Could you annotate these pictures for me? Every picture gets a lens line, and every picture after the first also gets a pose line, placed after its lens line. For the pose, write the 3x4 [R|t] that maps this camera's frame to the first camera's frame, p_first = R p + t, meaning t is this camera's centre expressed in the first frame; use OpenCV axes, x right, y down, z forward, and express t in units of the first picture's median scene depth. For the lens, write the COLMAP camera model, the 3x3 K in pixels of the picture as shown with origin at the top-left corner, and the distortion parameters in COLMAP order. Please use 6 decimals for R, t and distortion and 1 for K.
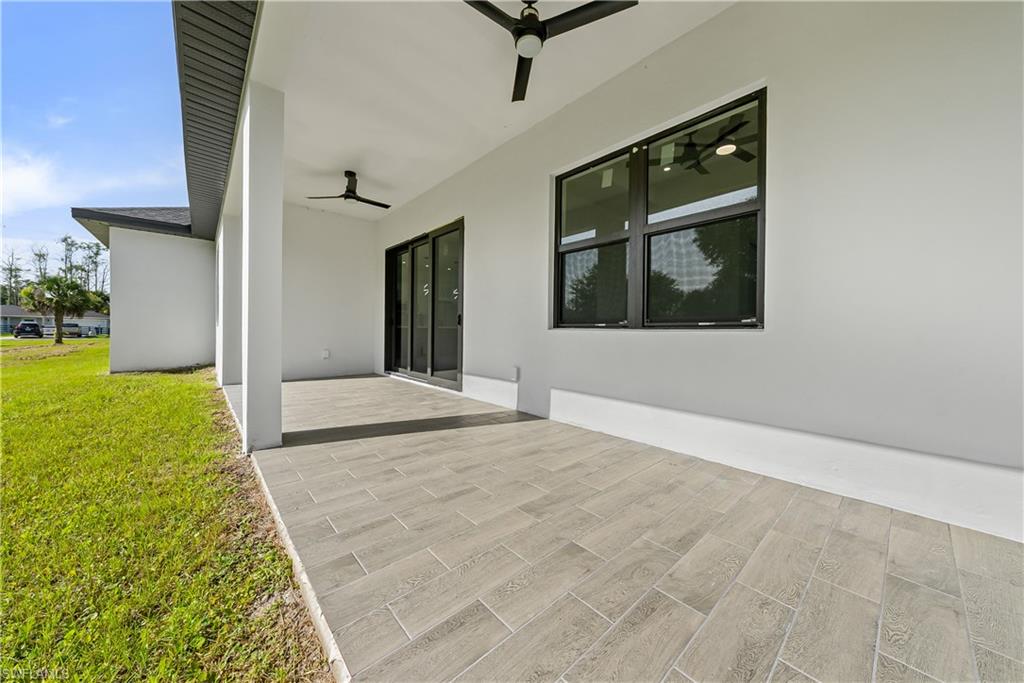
lens RADIAL K [[351.4, 0, 509.4], [0, 351.4, 334.8], [0, 0, 1]] dist [-0.003826, -0.000223]
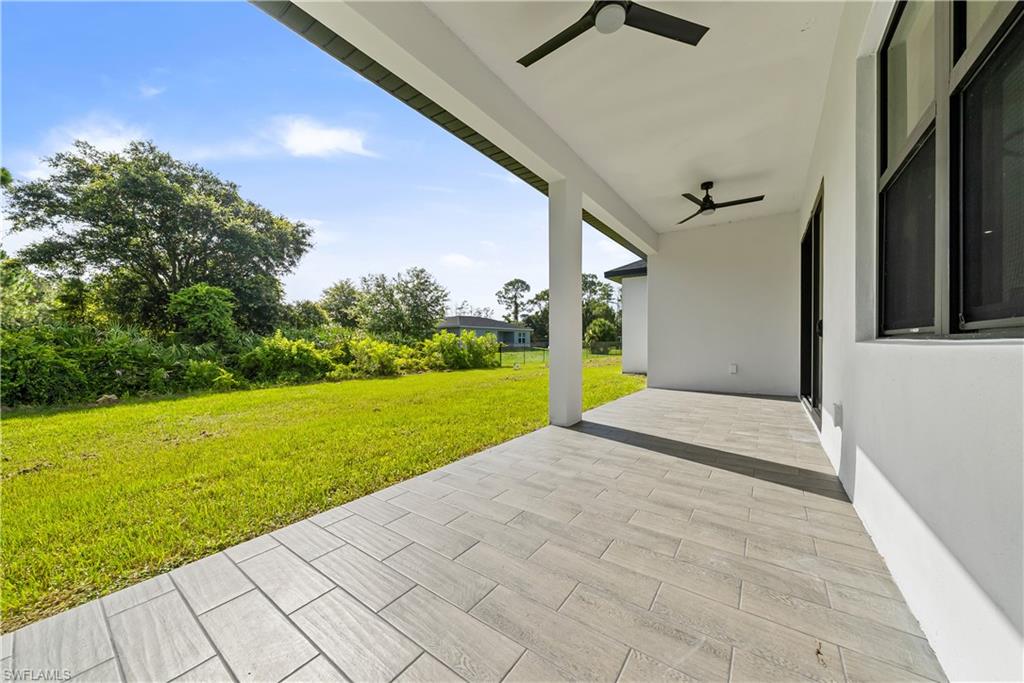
lens RADIAL K [[351.4, 0, 511.3], [0, 351.4, 344.6], [0, 0, 1]] dist [-0.003826, -0.000223]
pose [[0.219819, -0.008087, -0.975507, 0.680730], [-0.004451, 0.999947, -0.009293, -0.003280], [0.975531, 0.006385, 0.219771, 0.461579]]
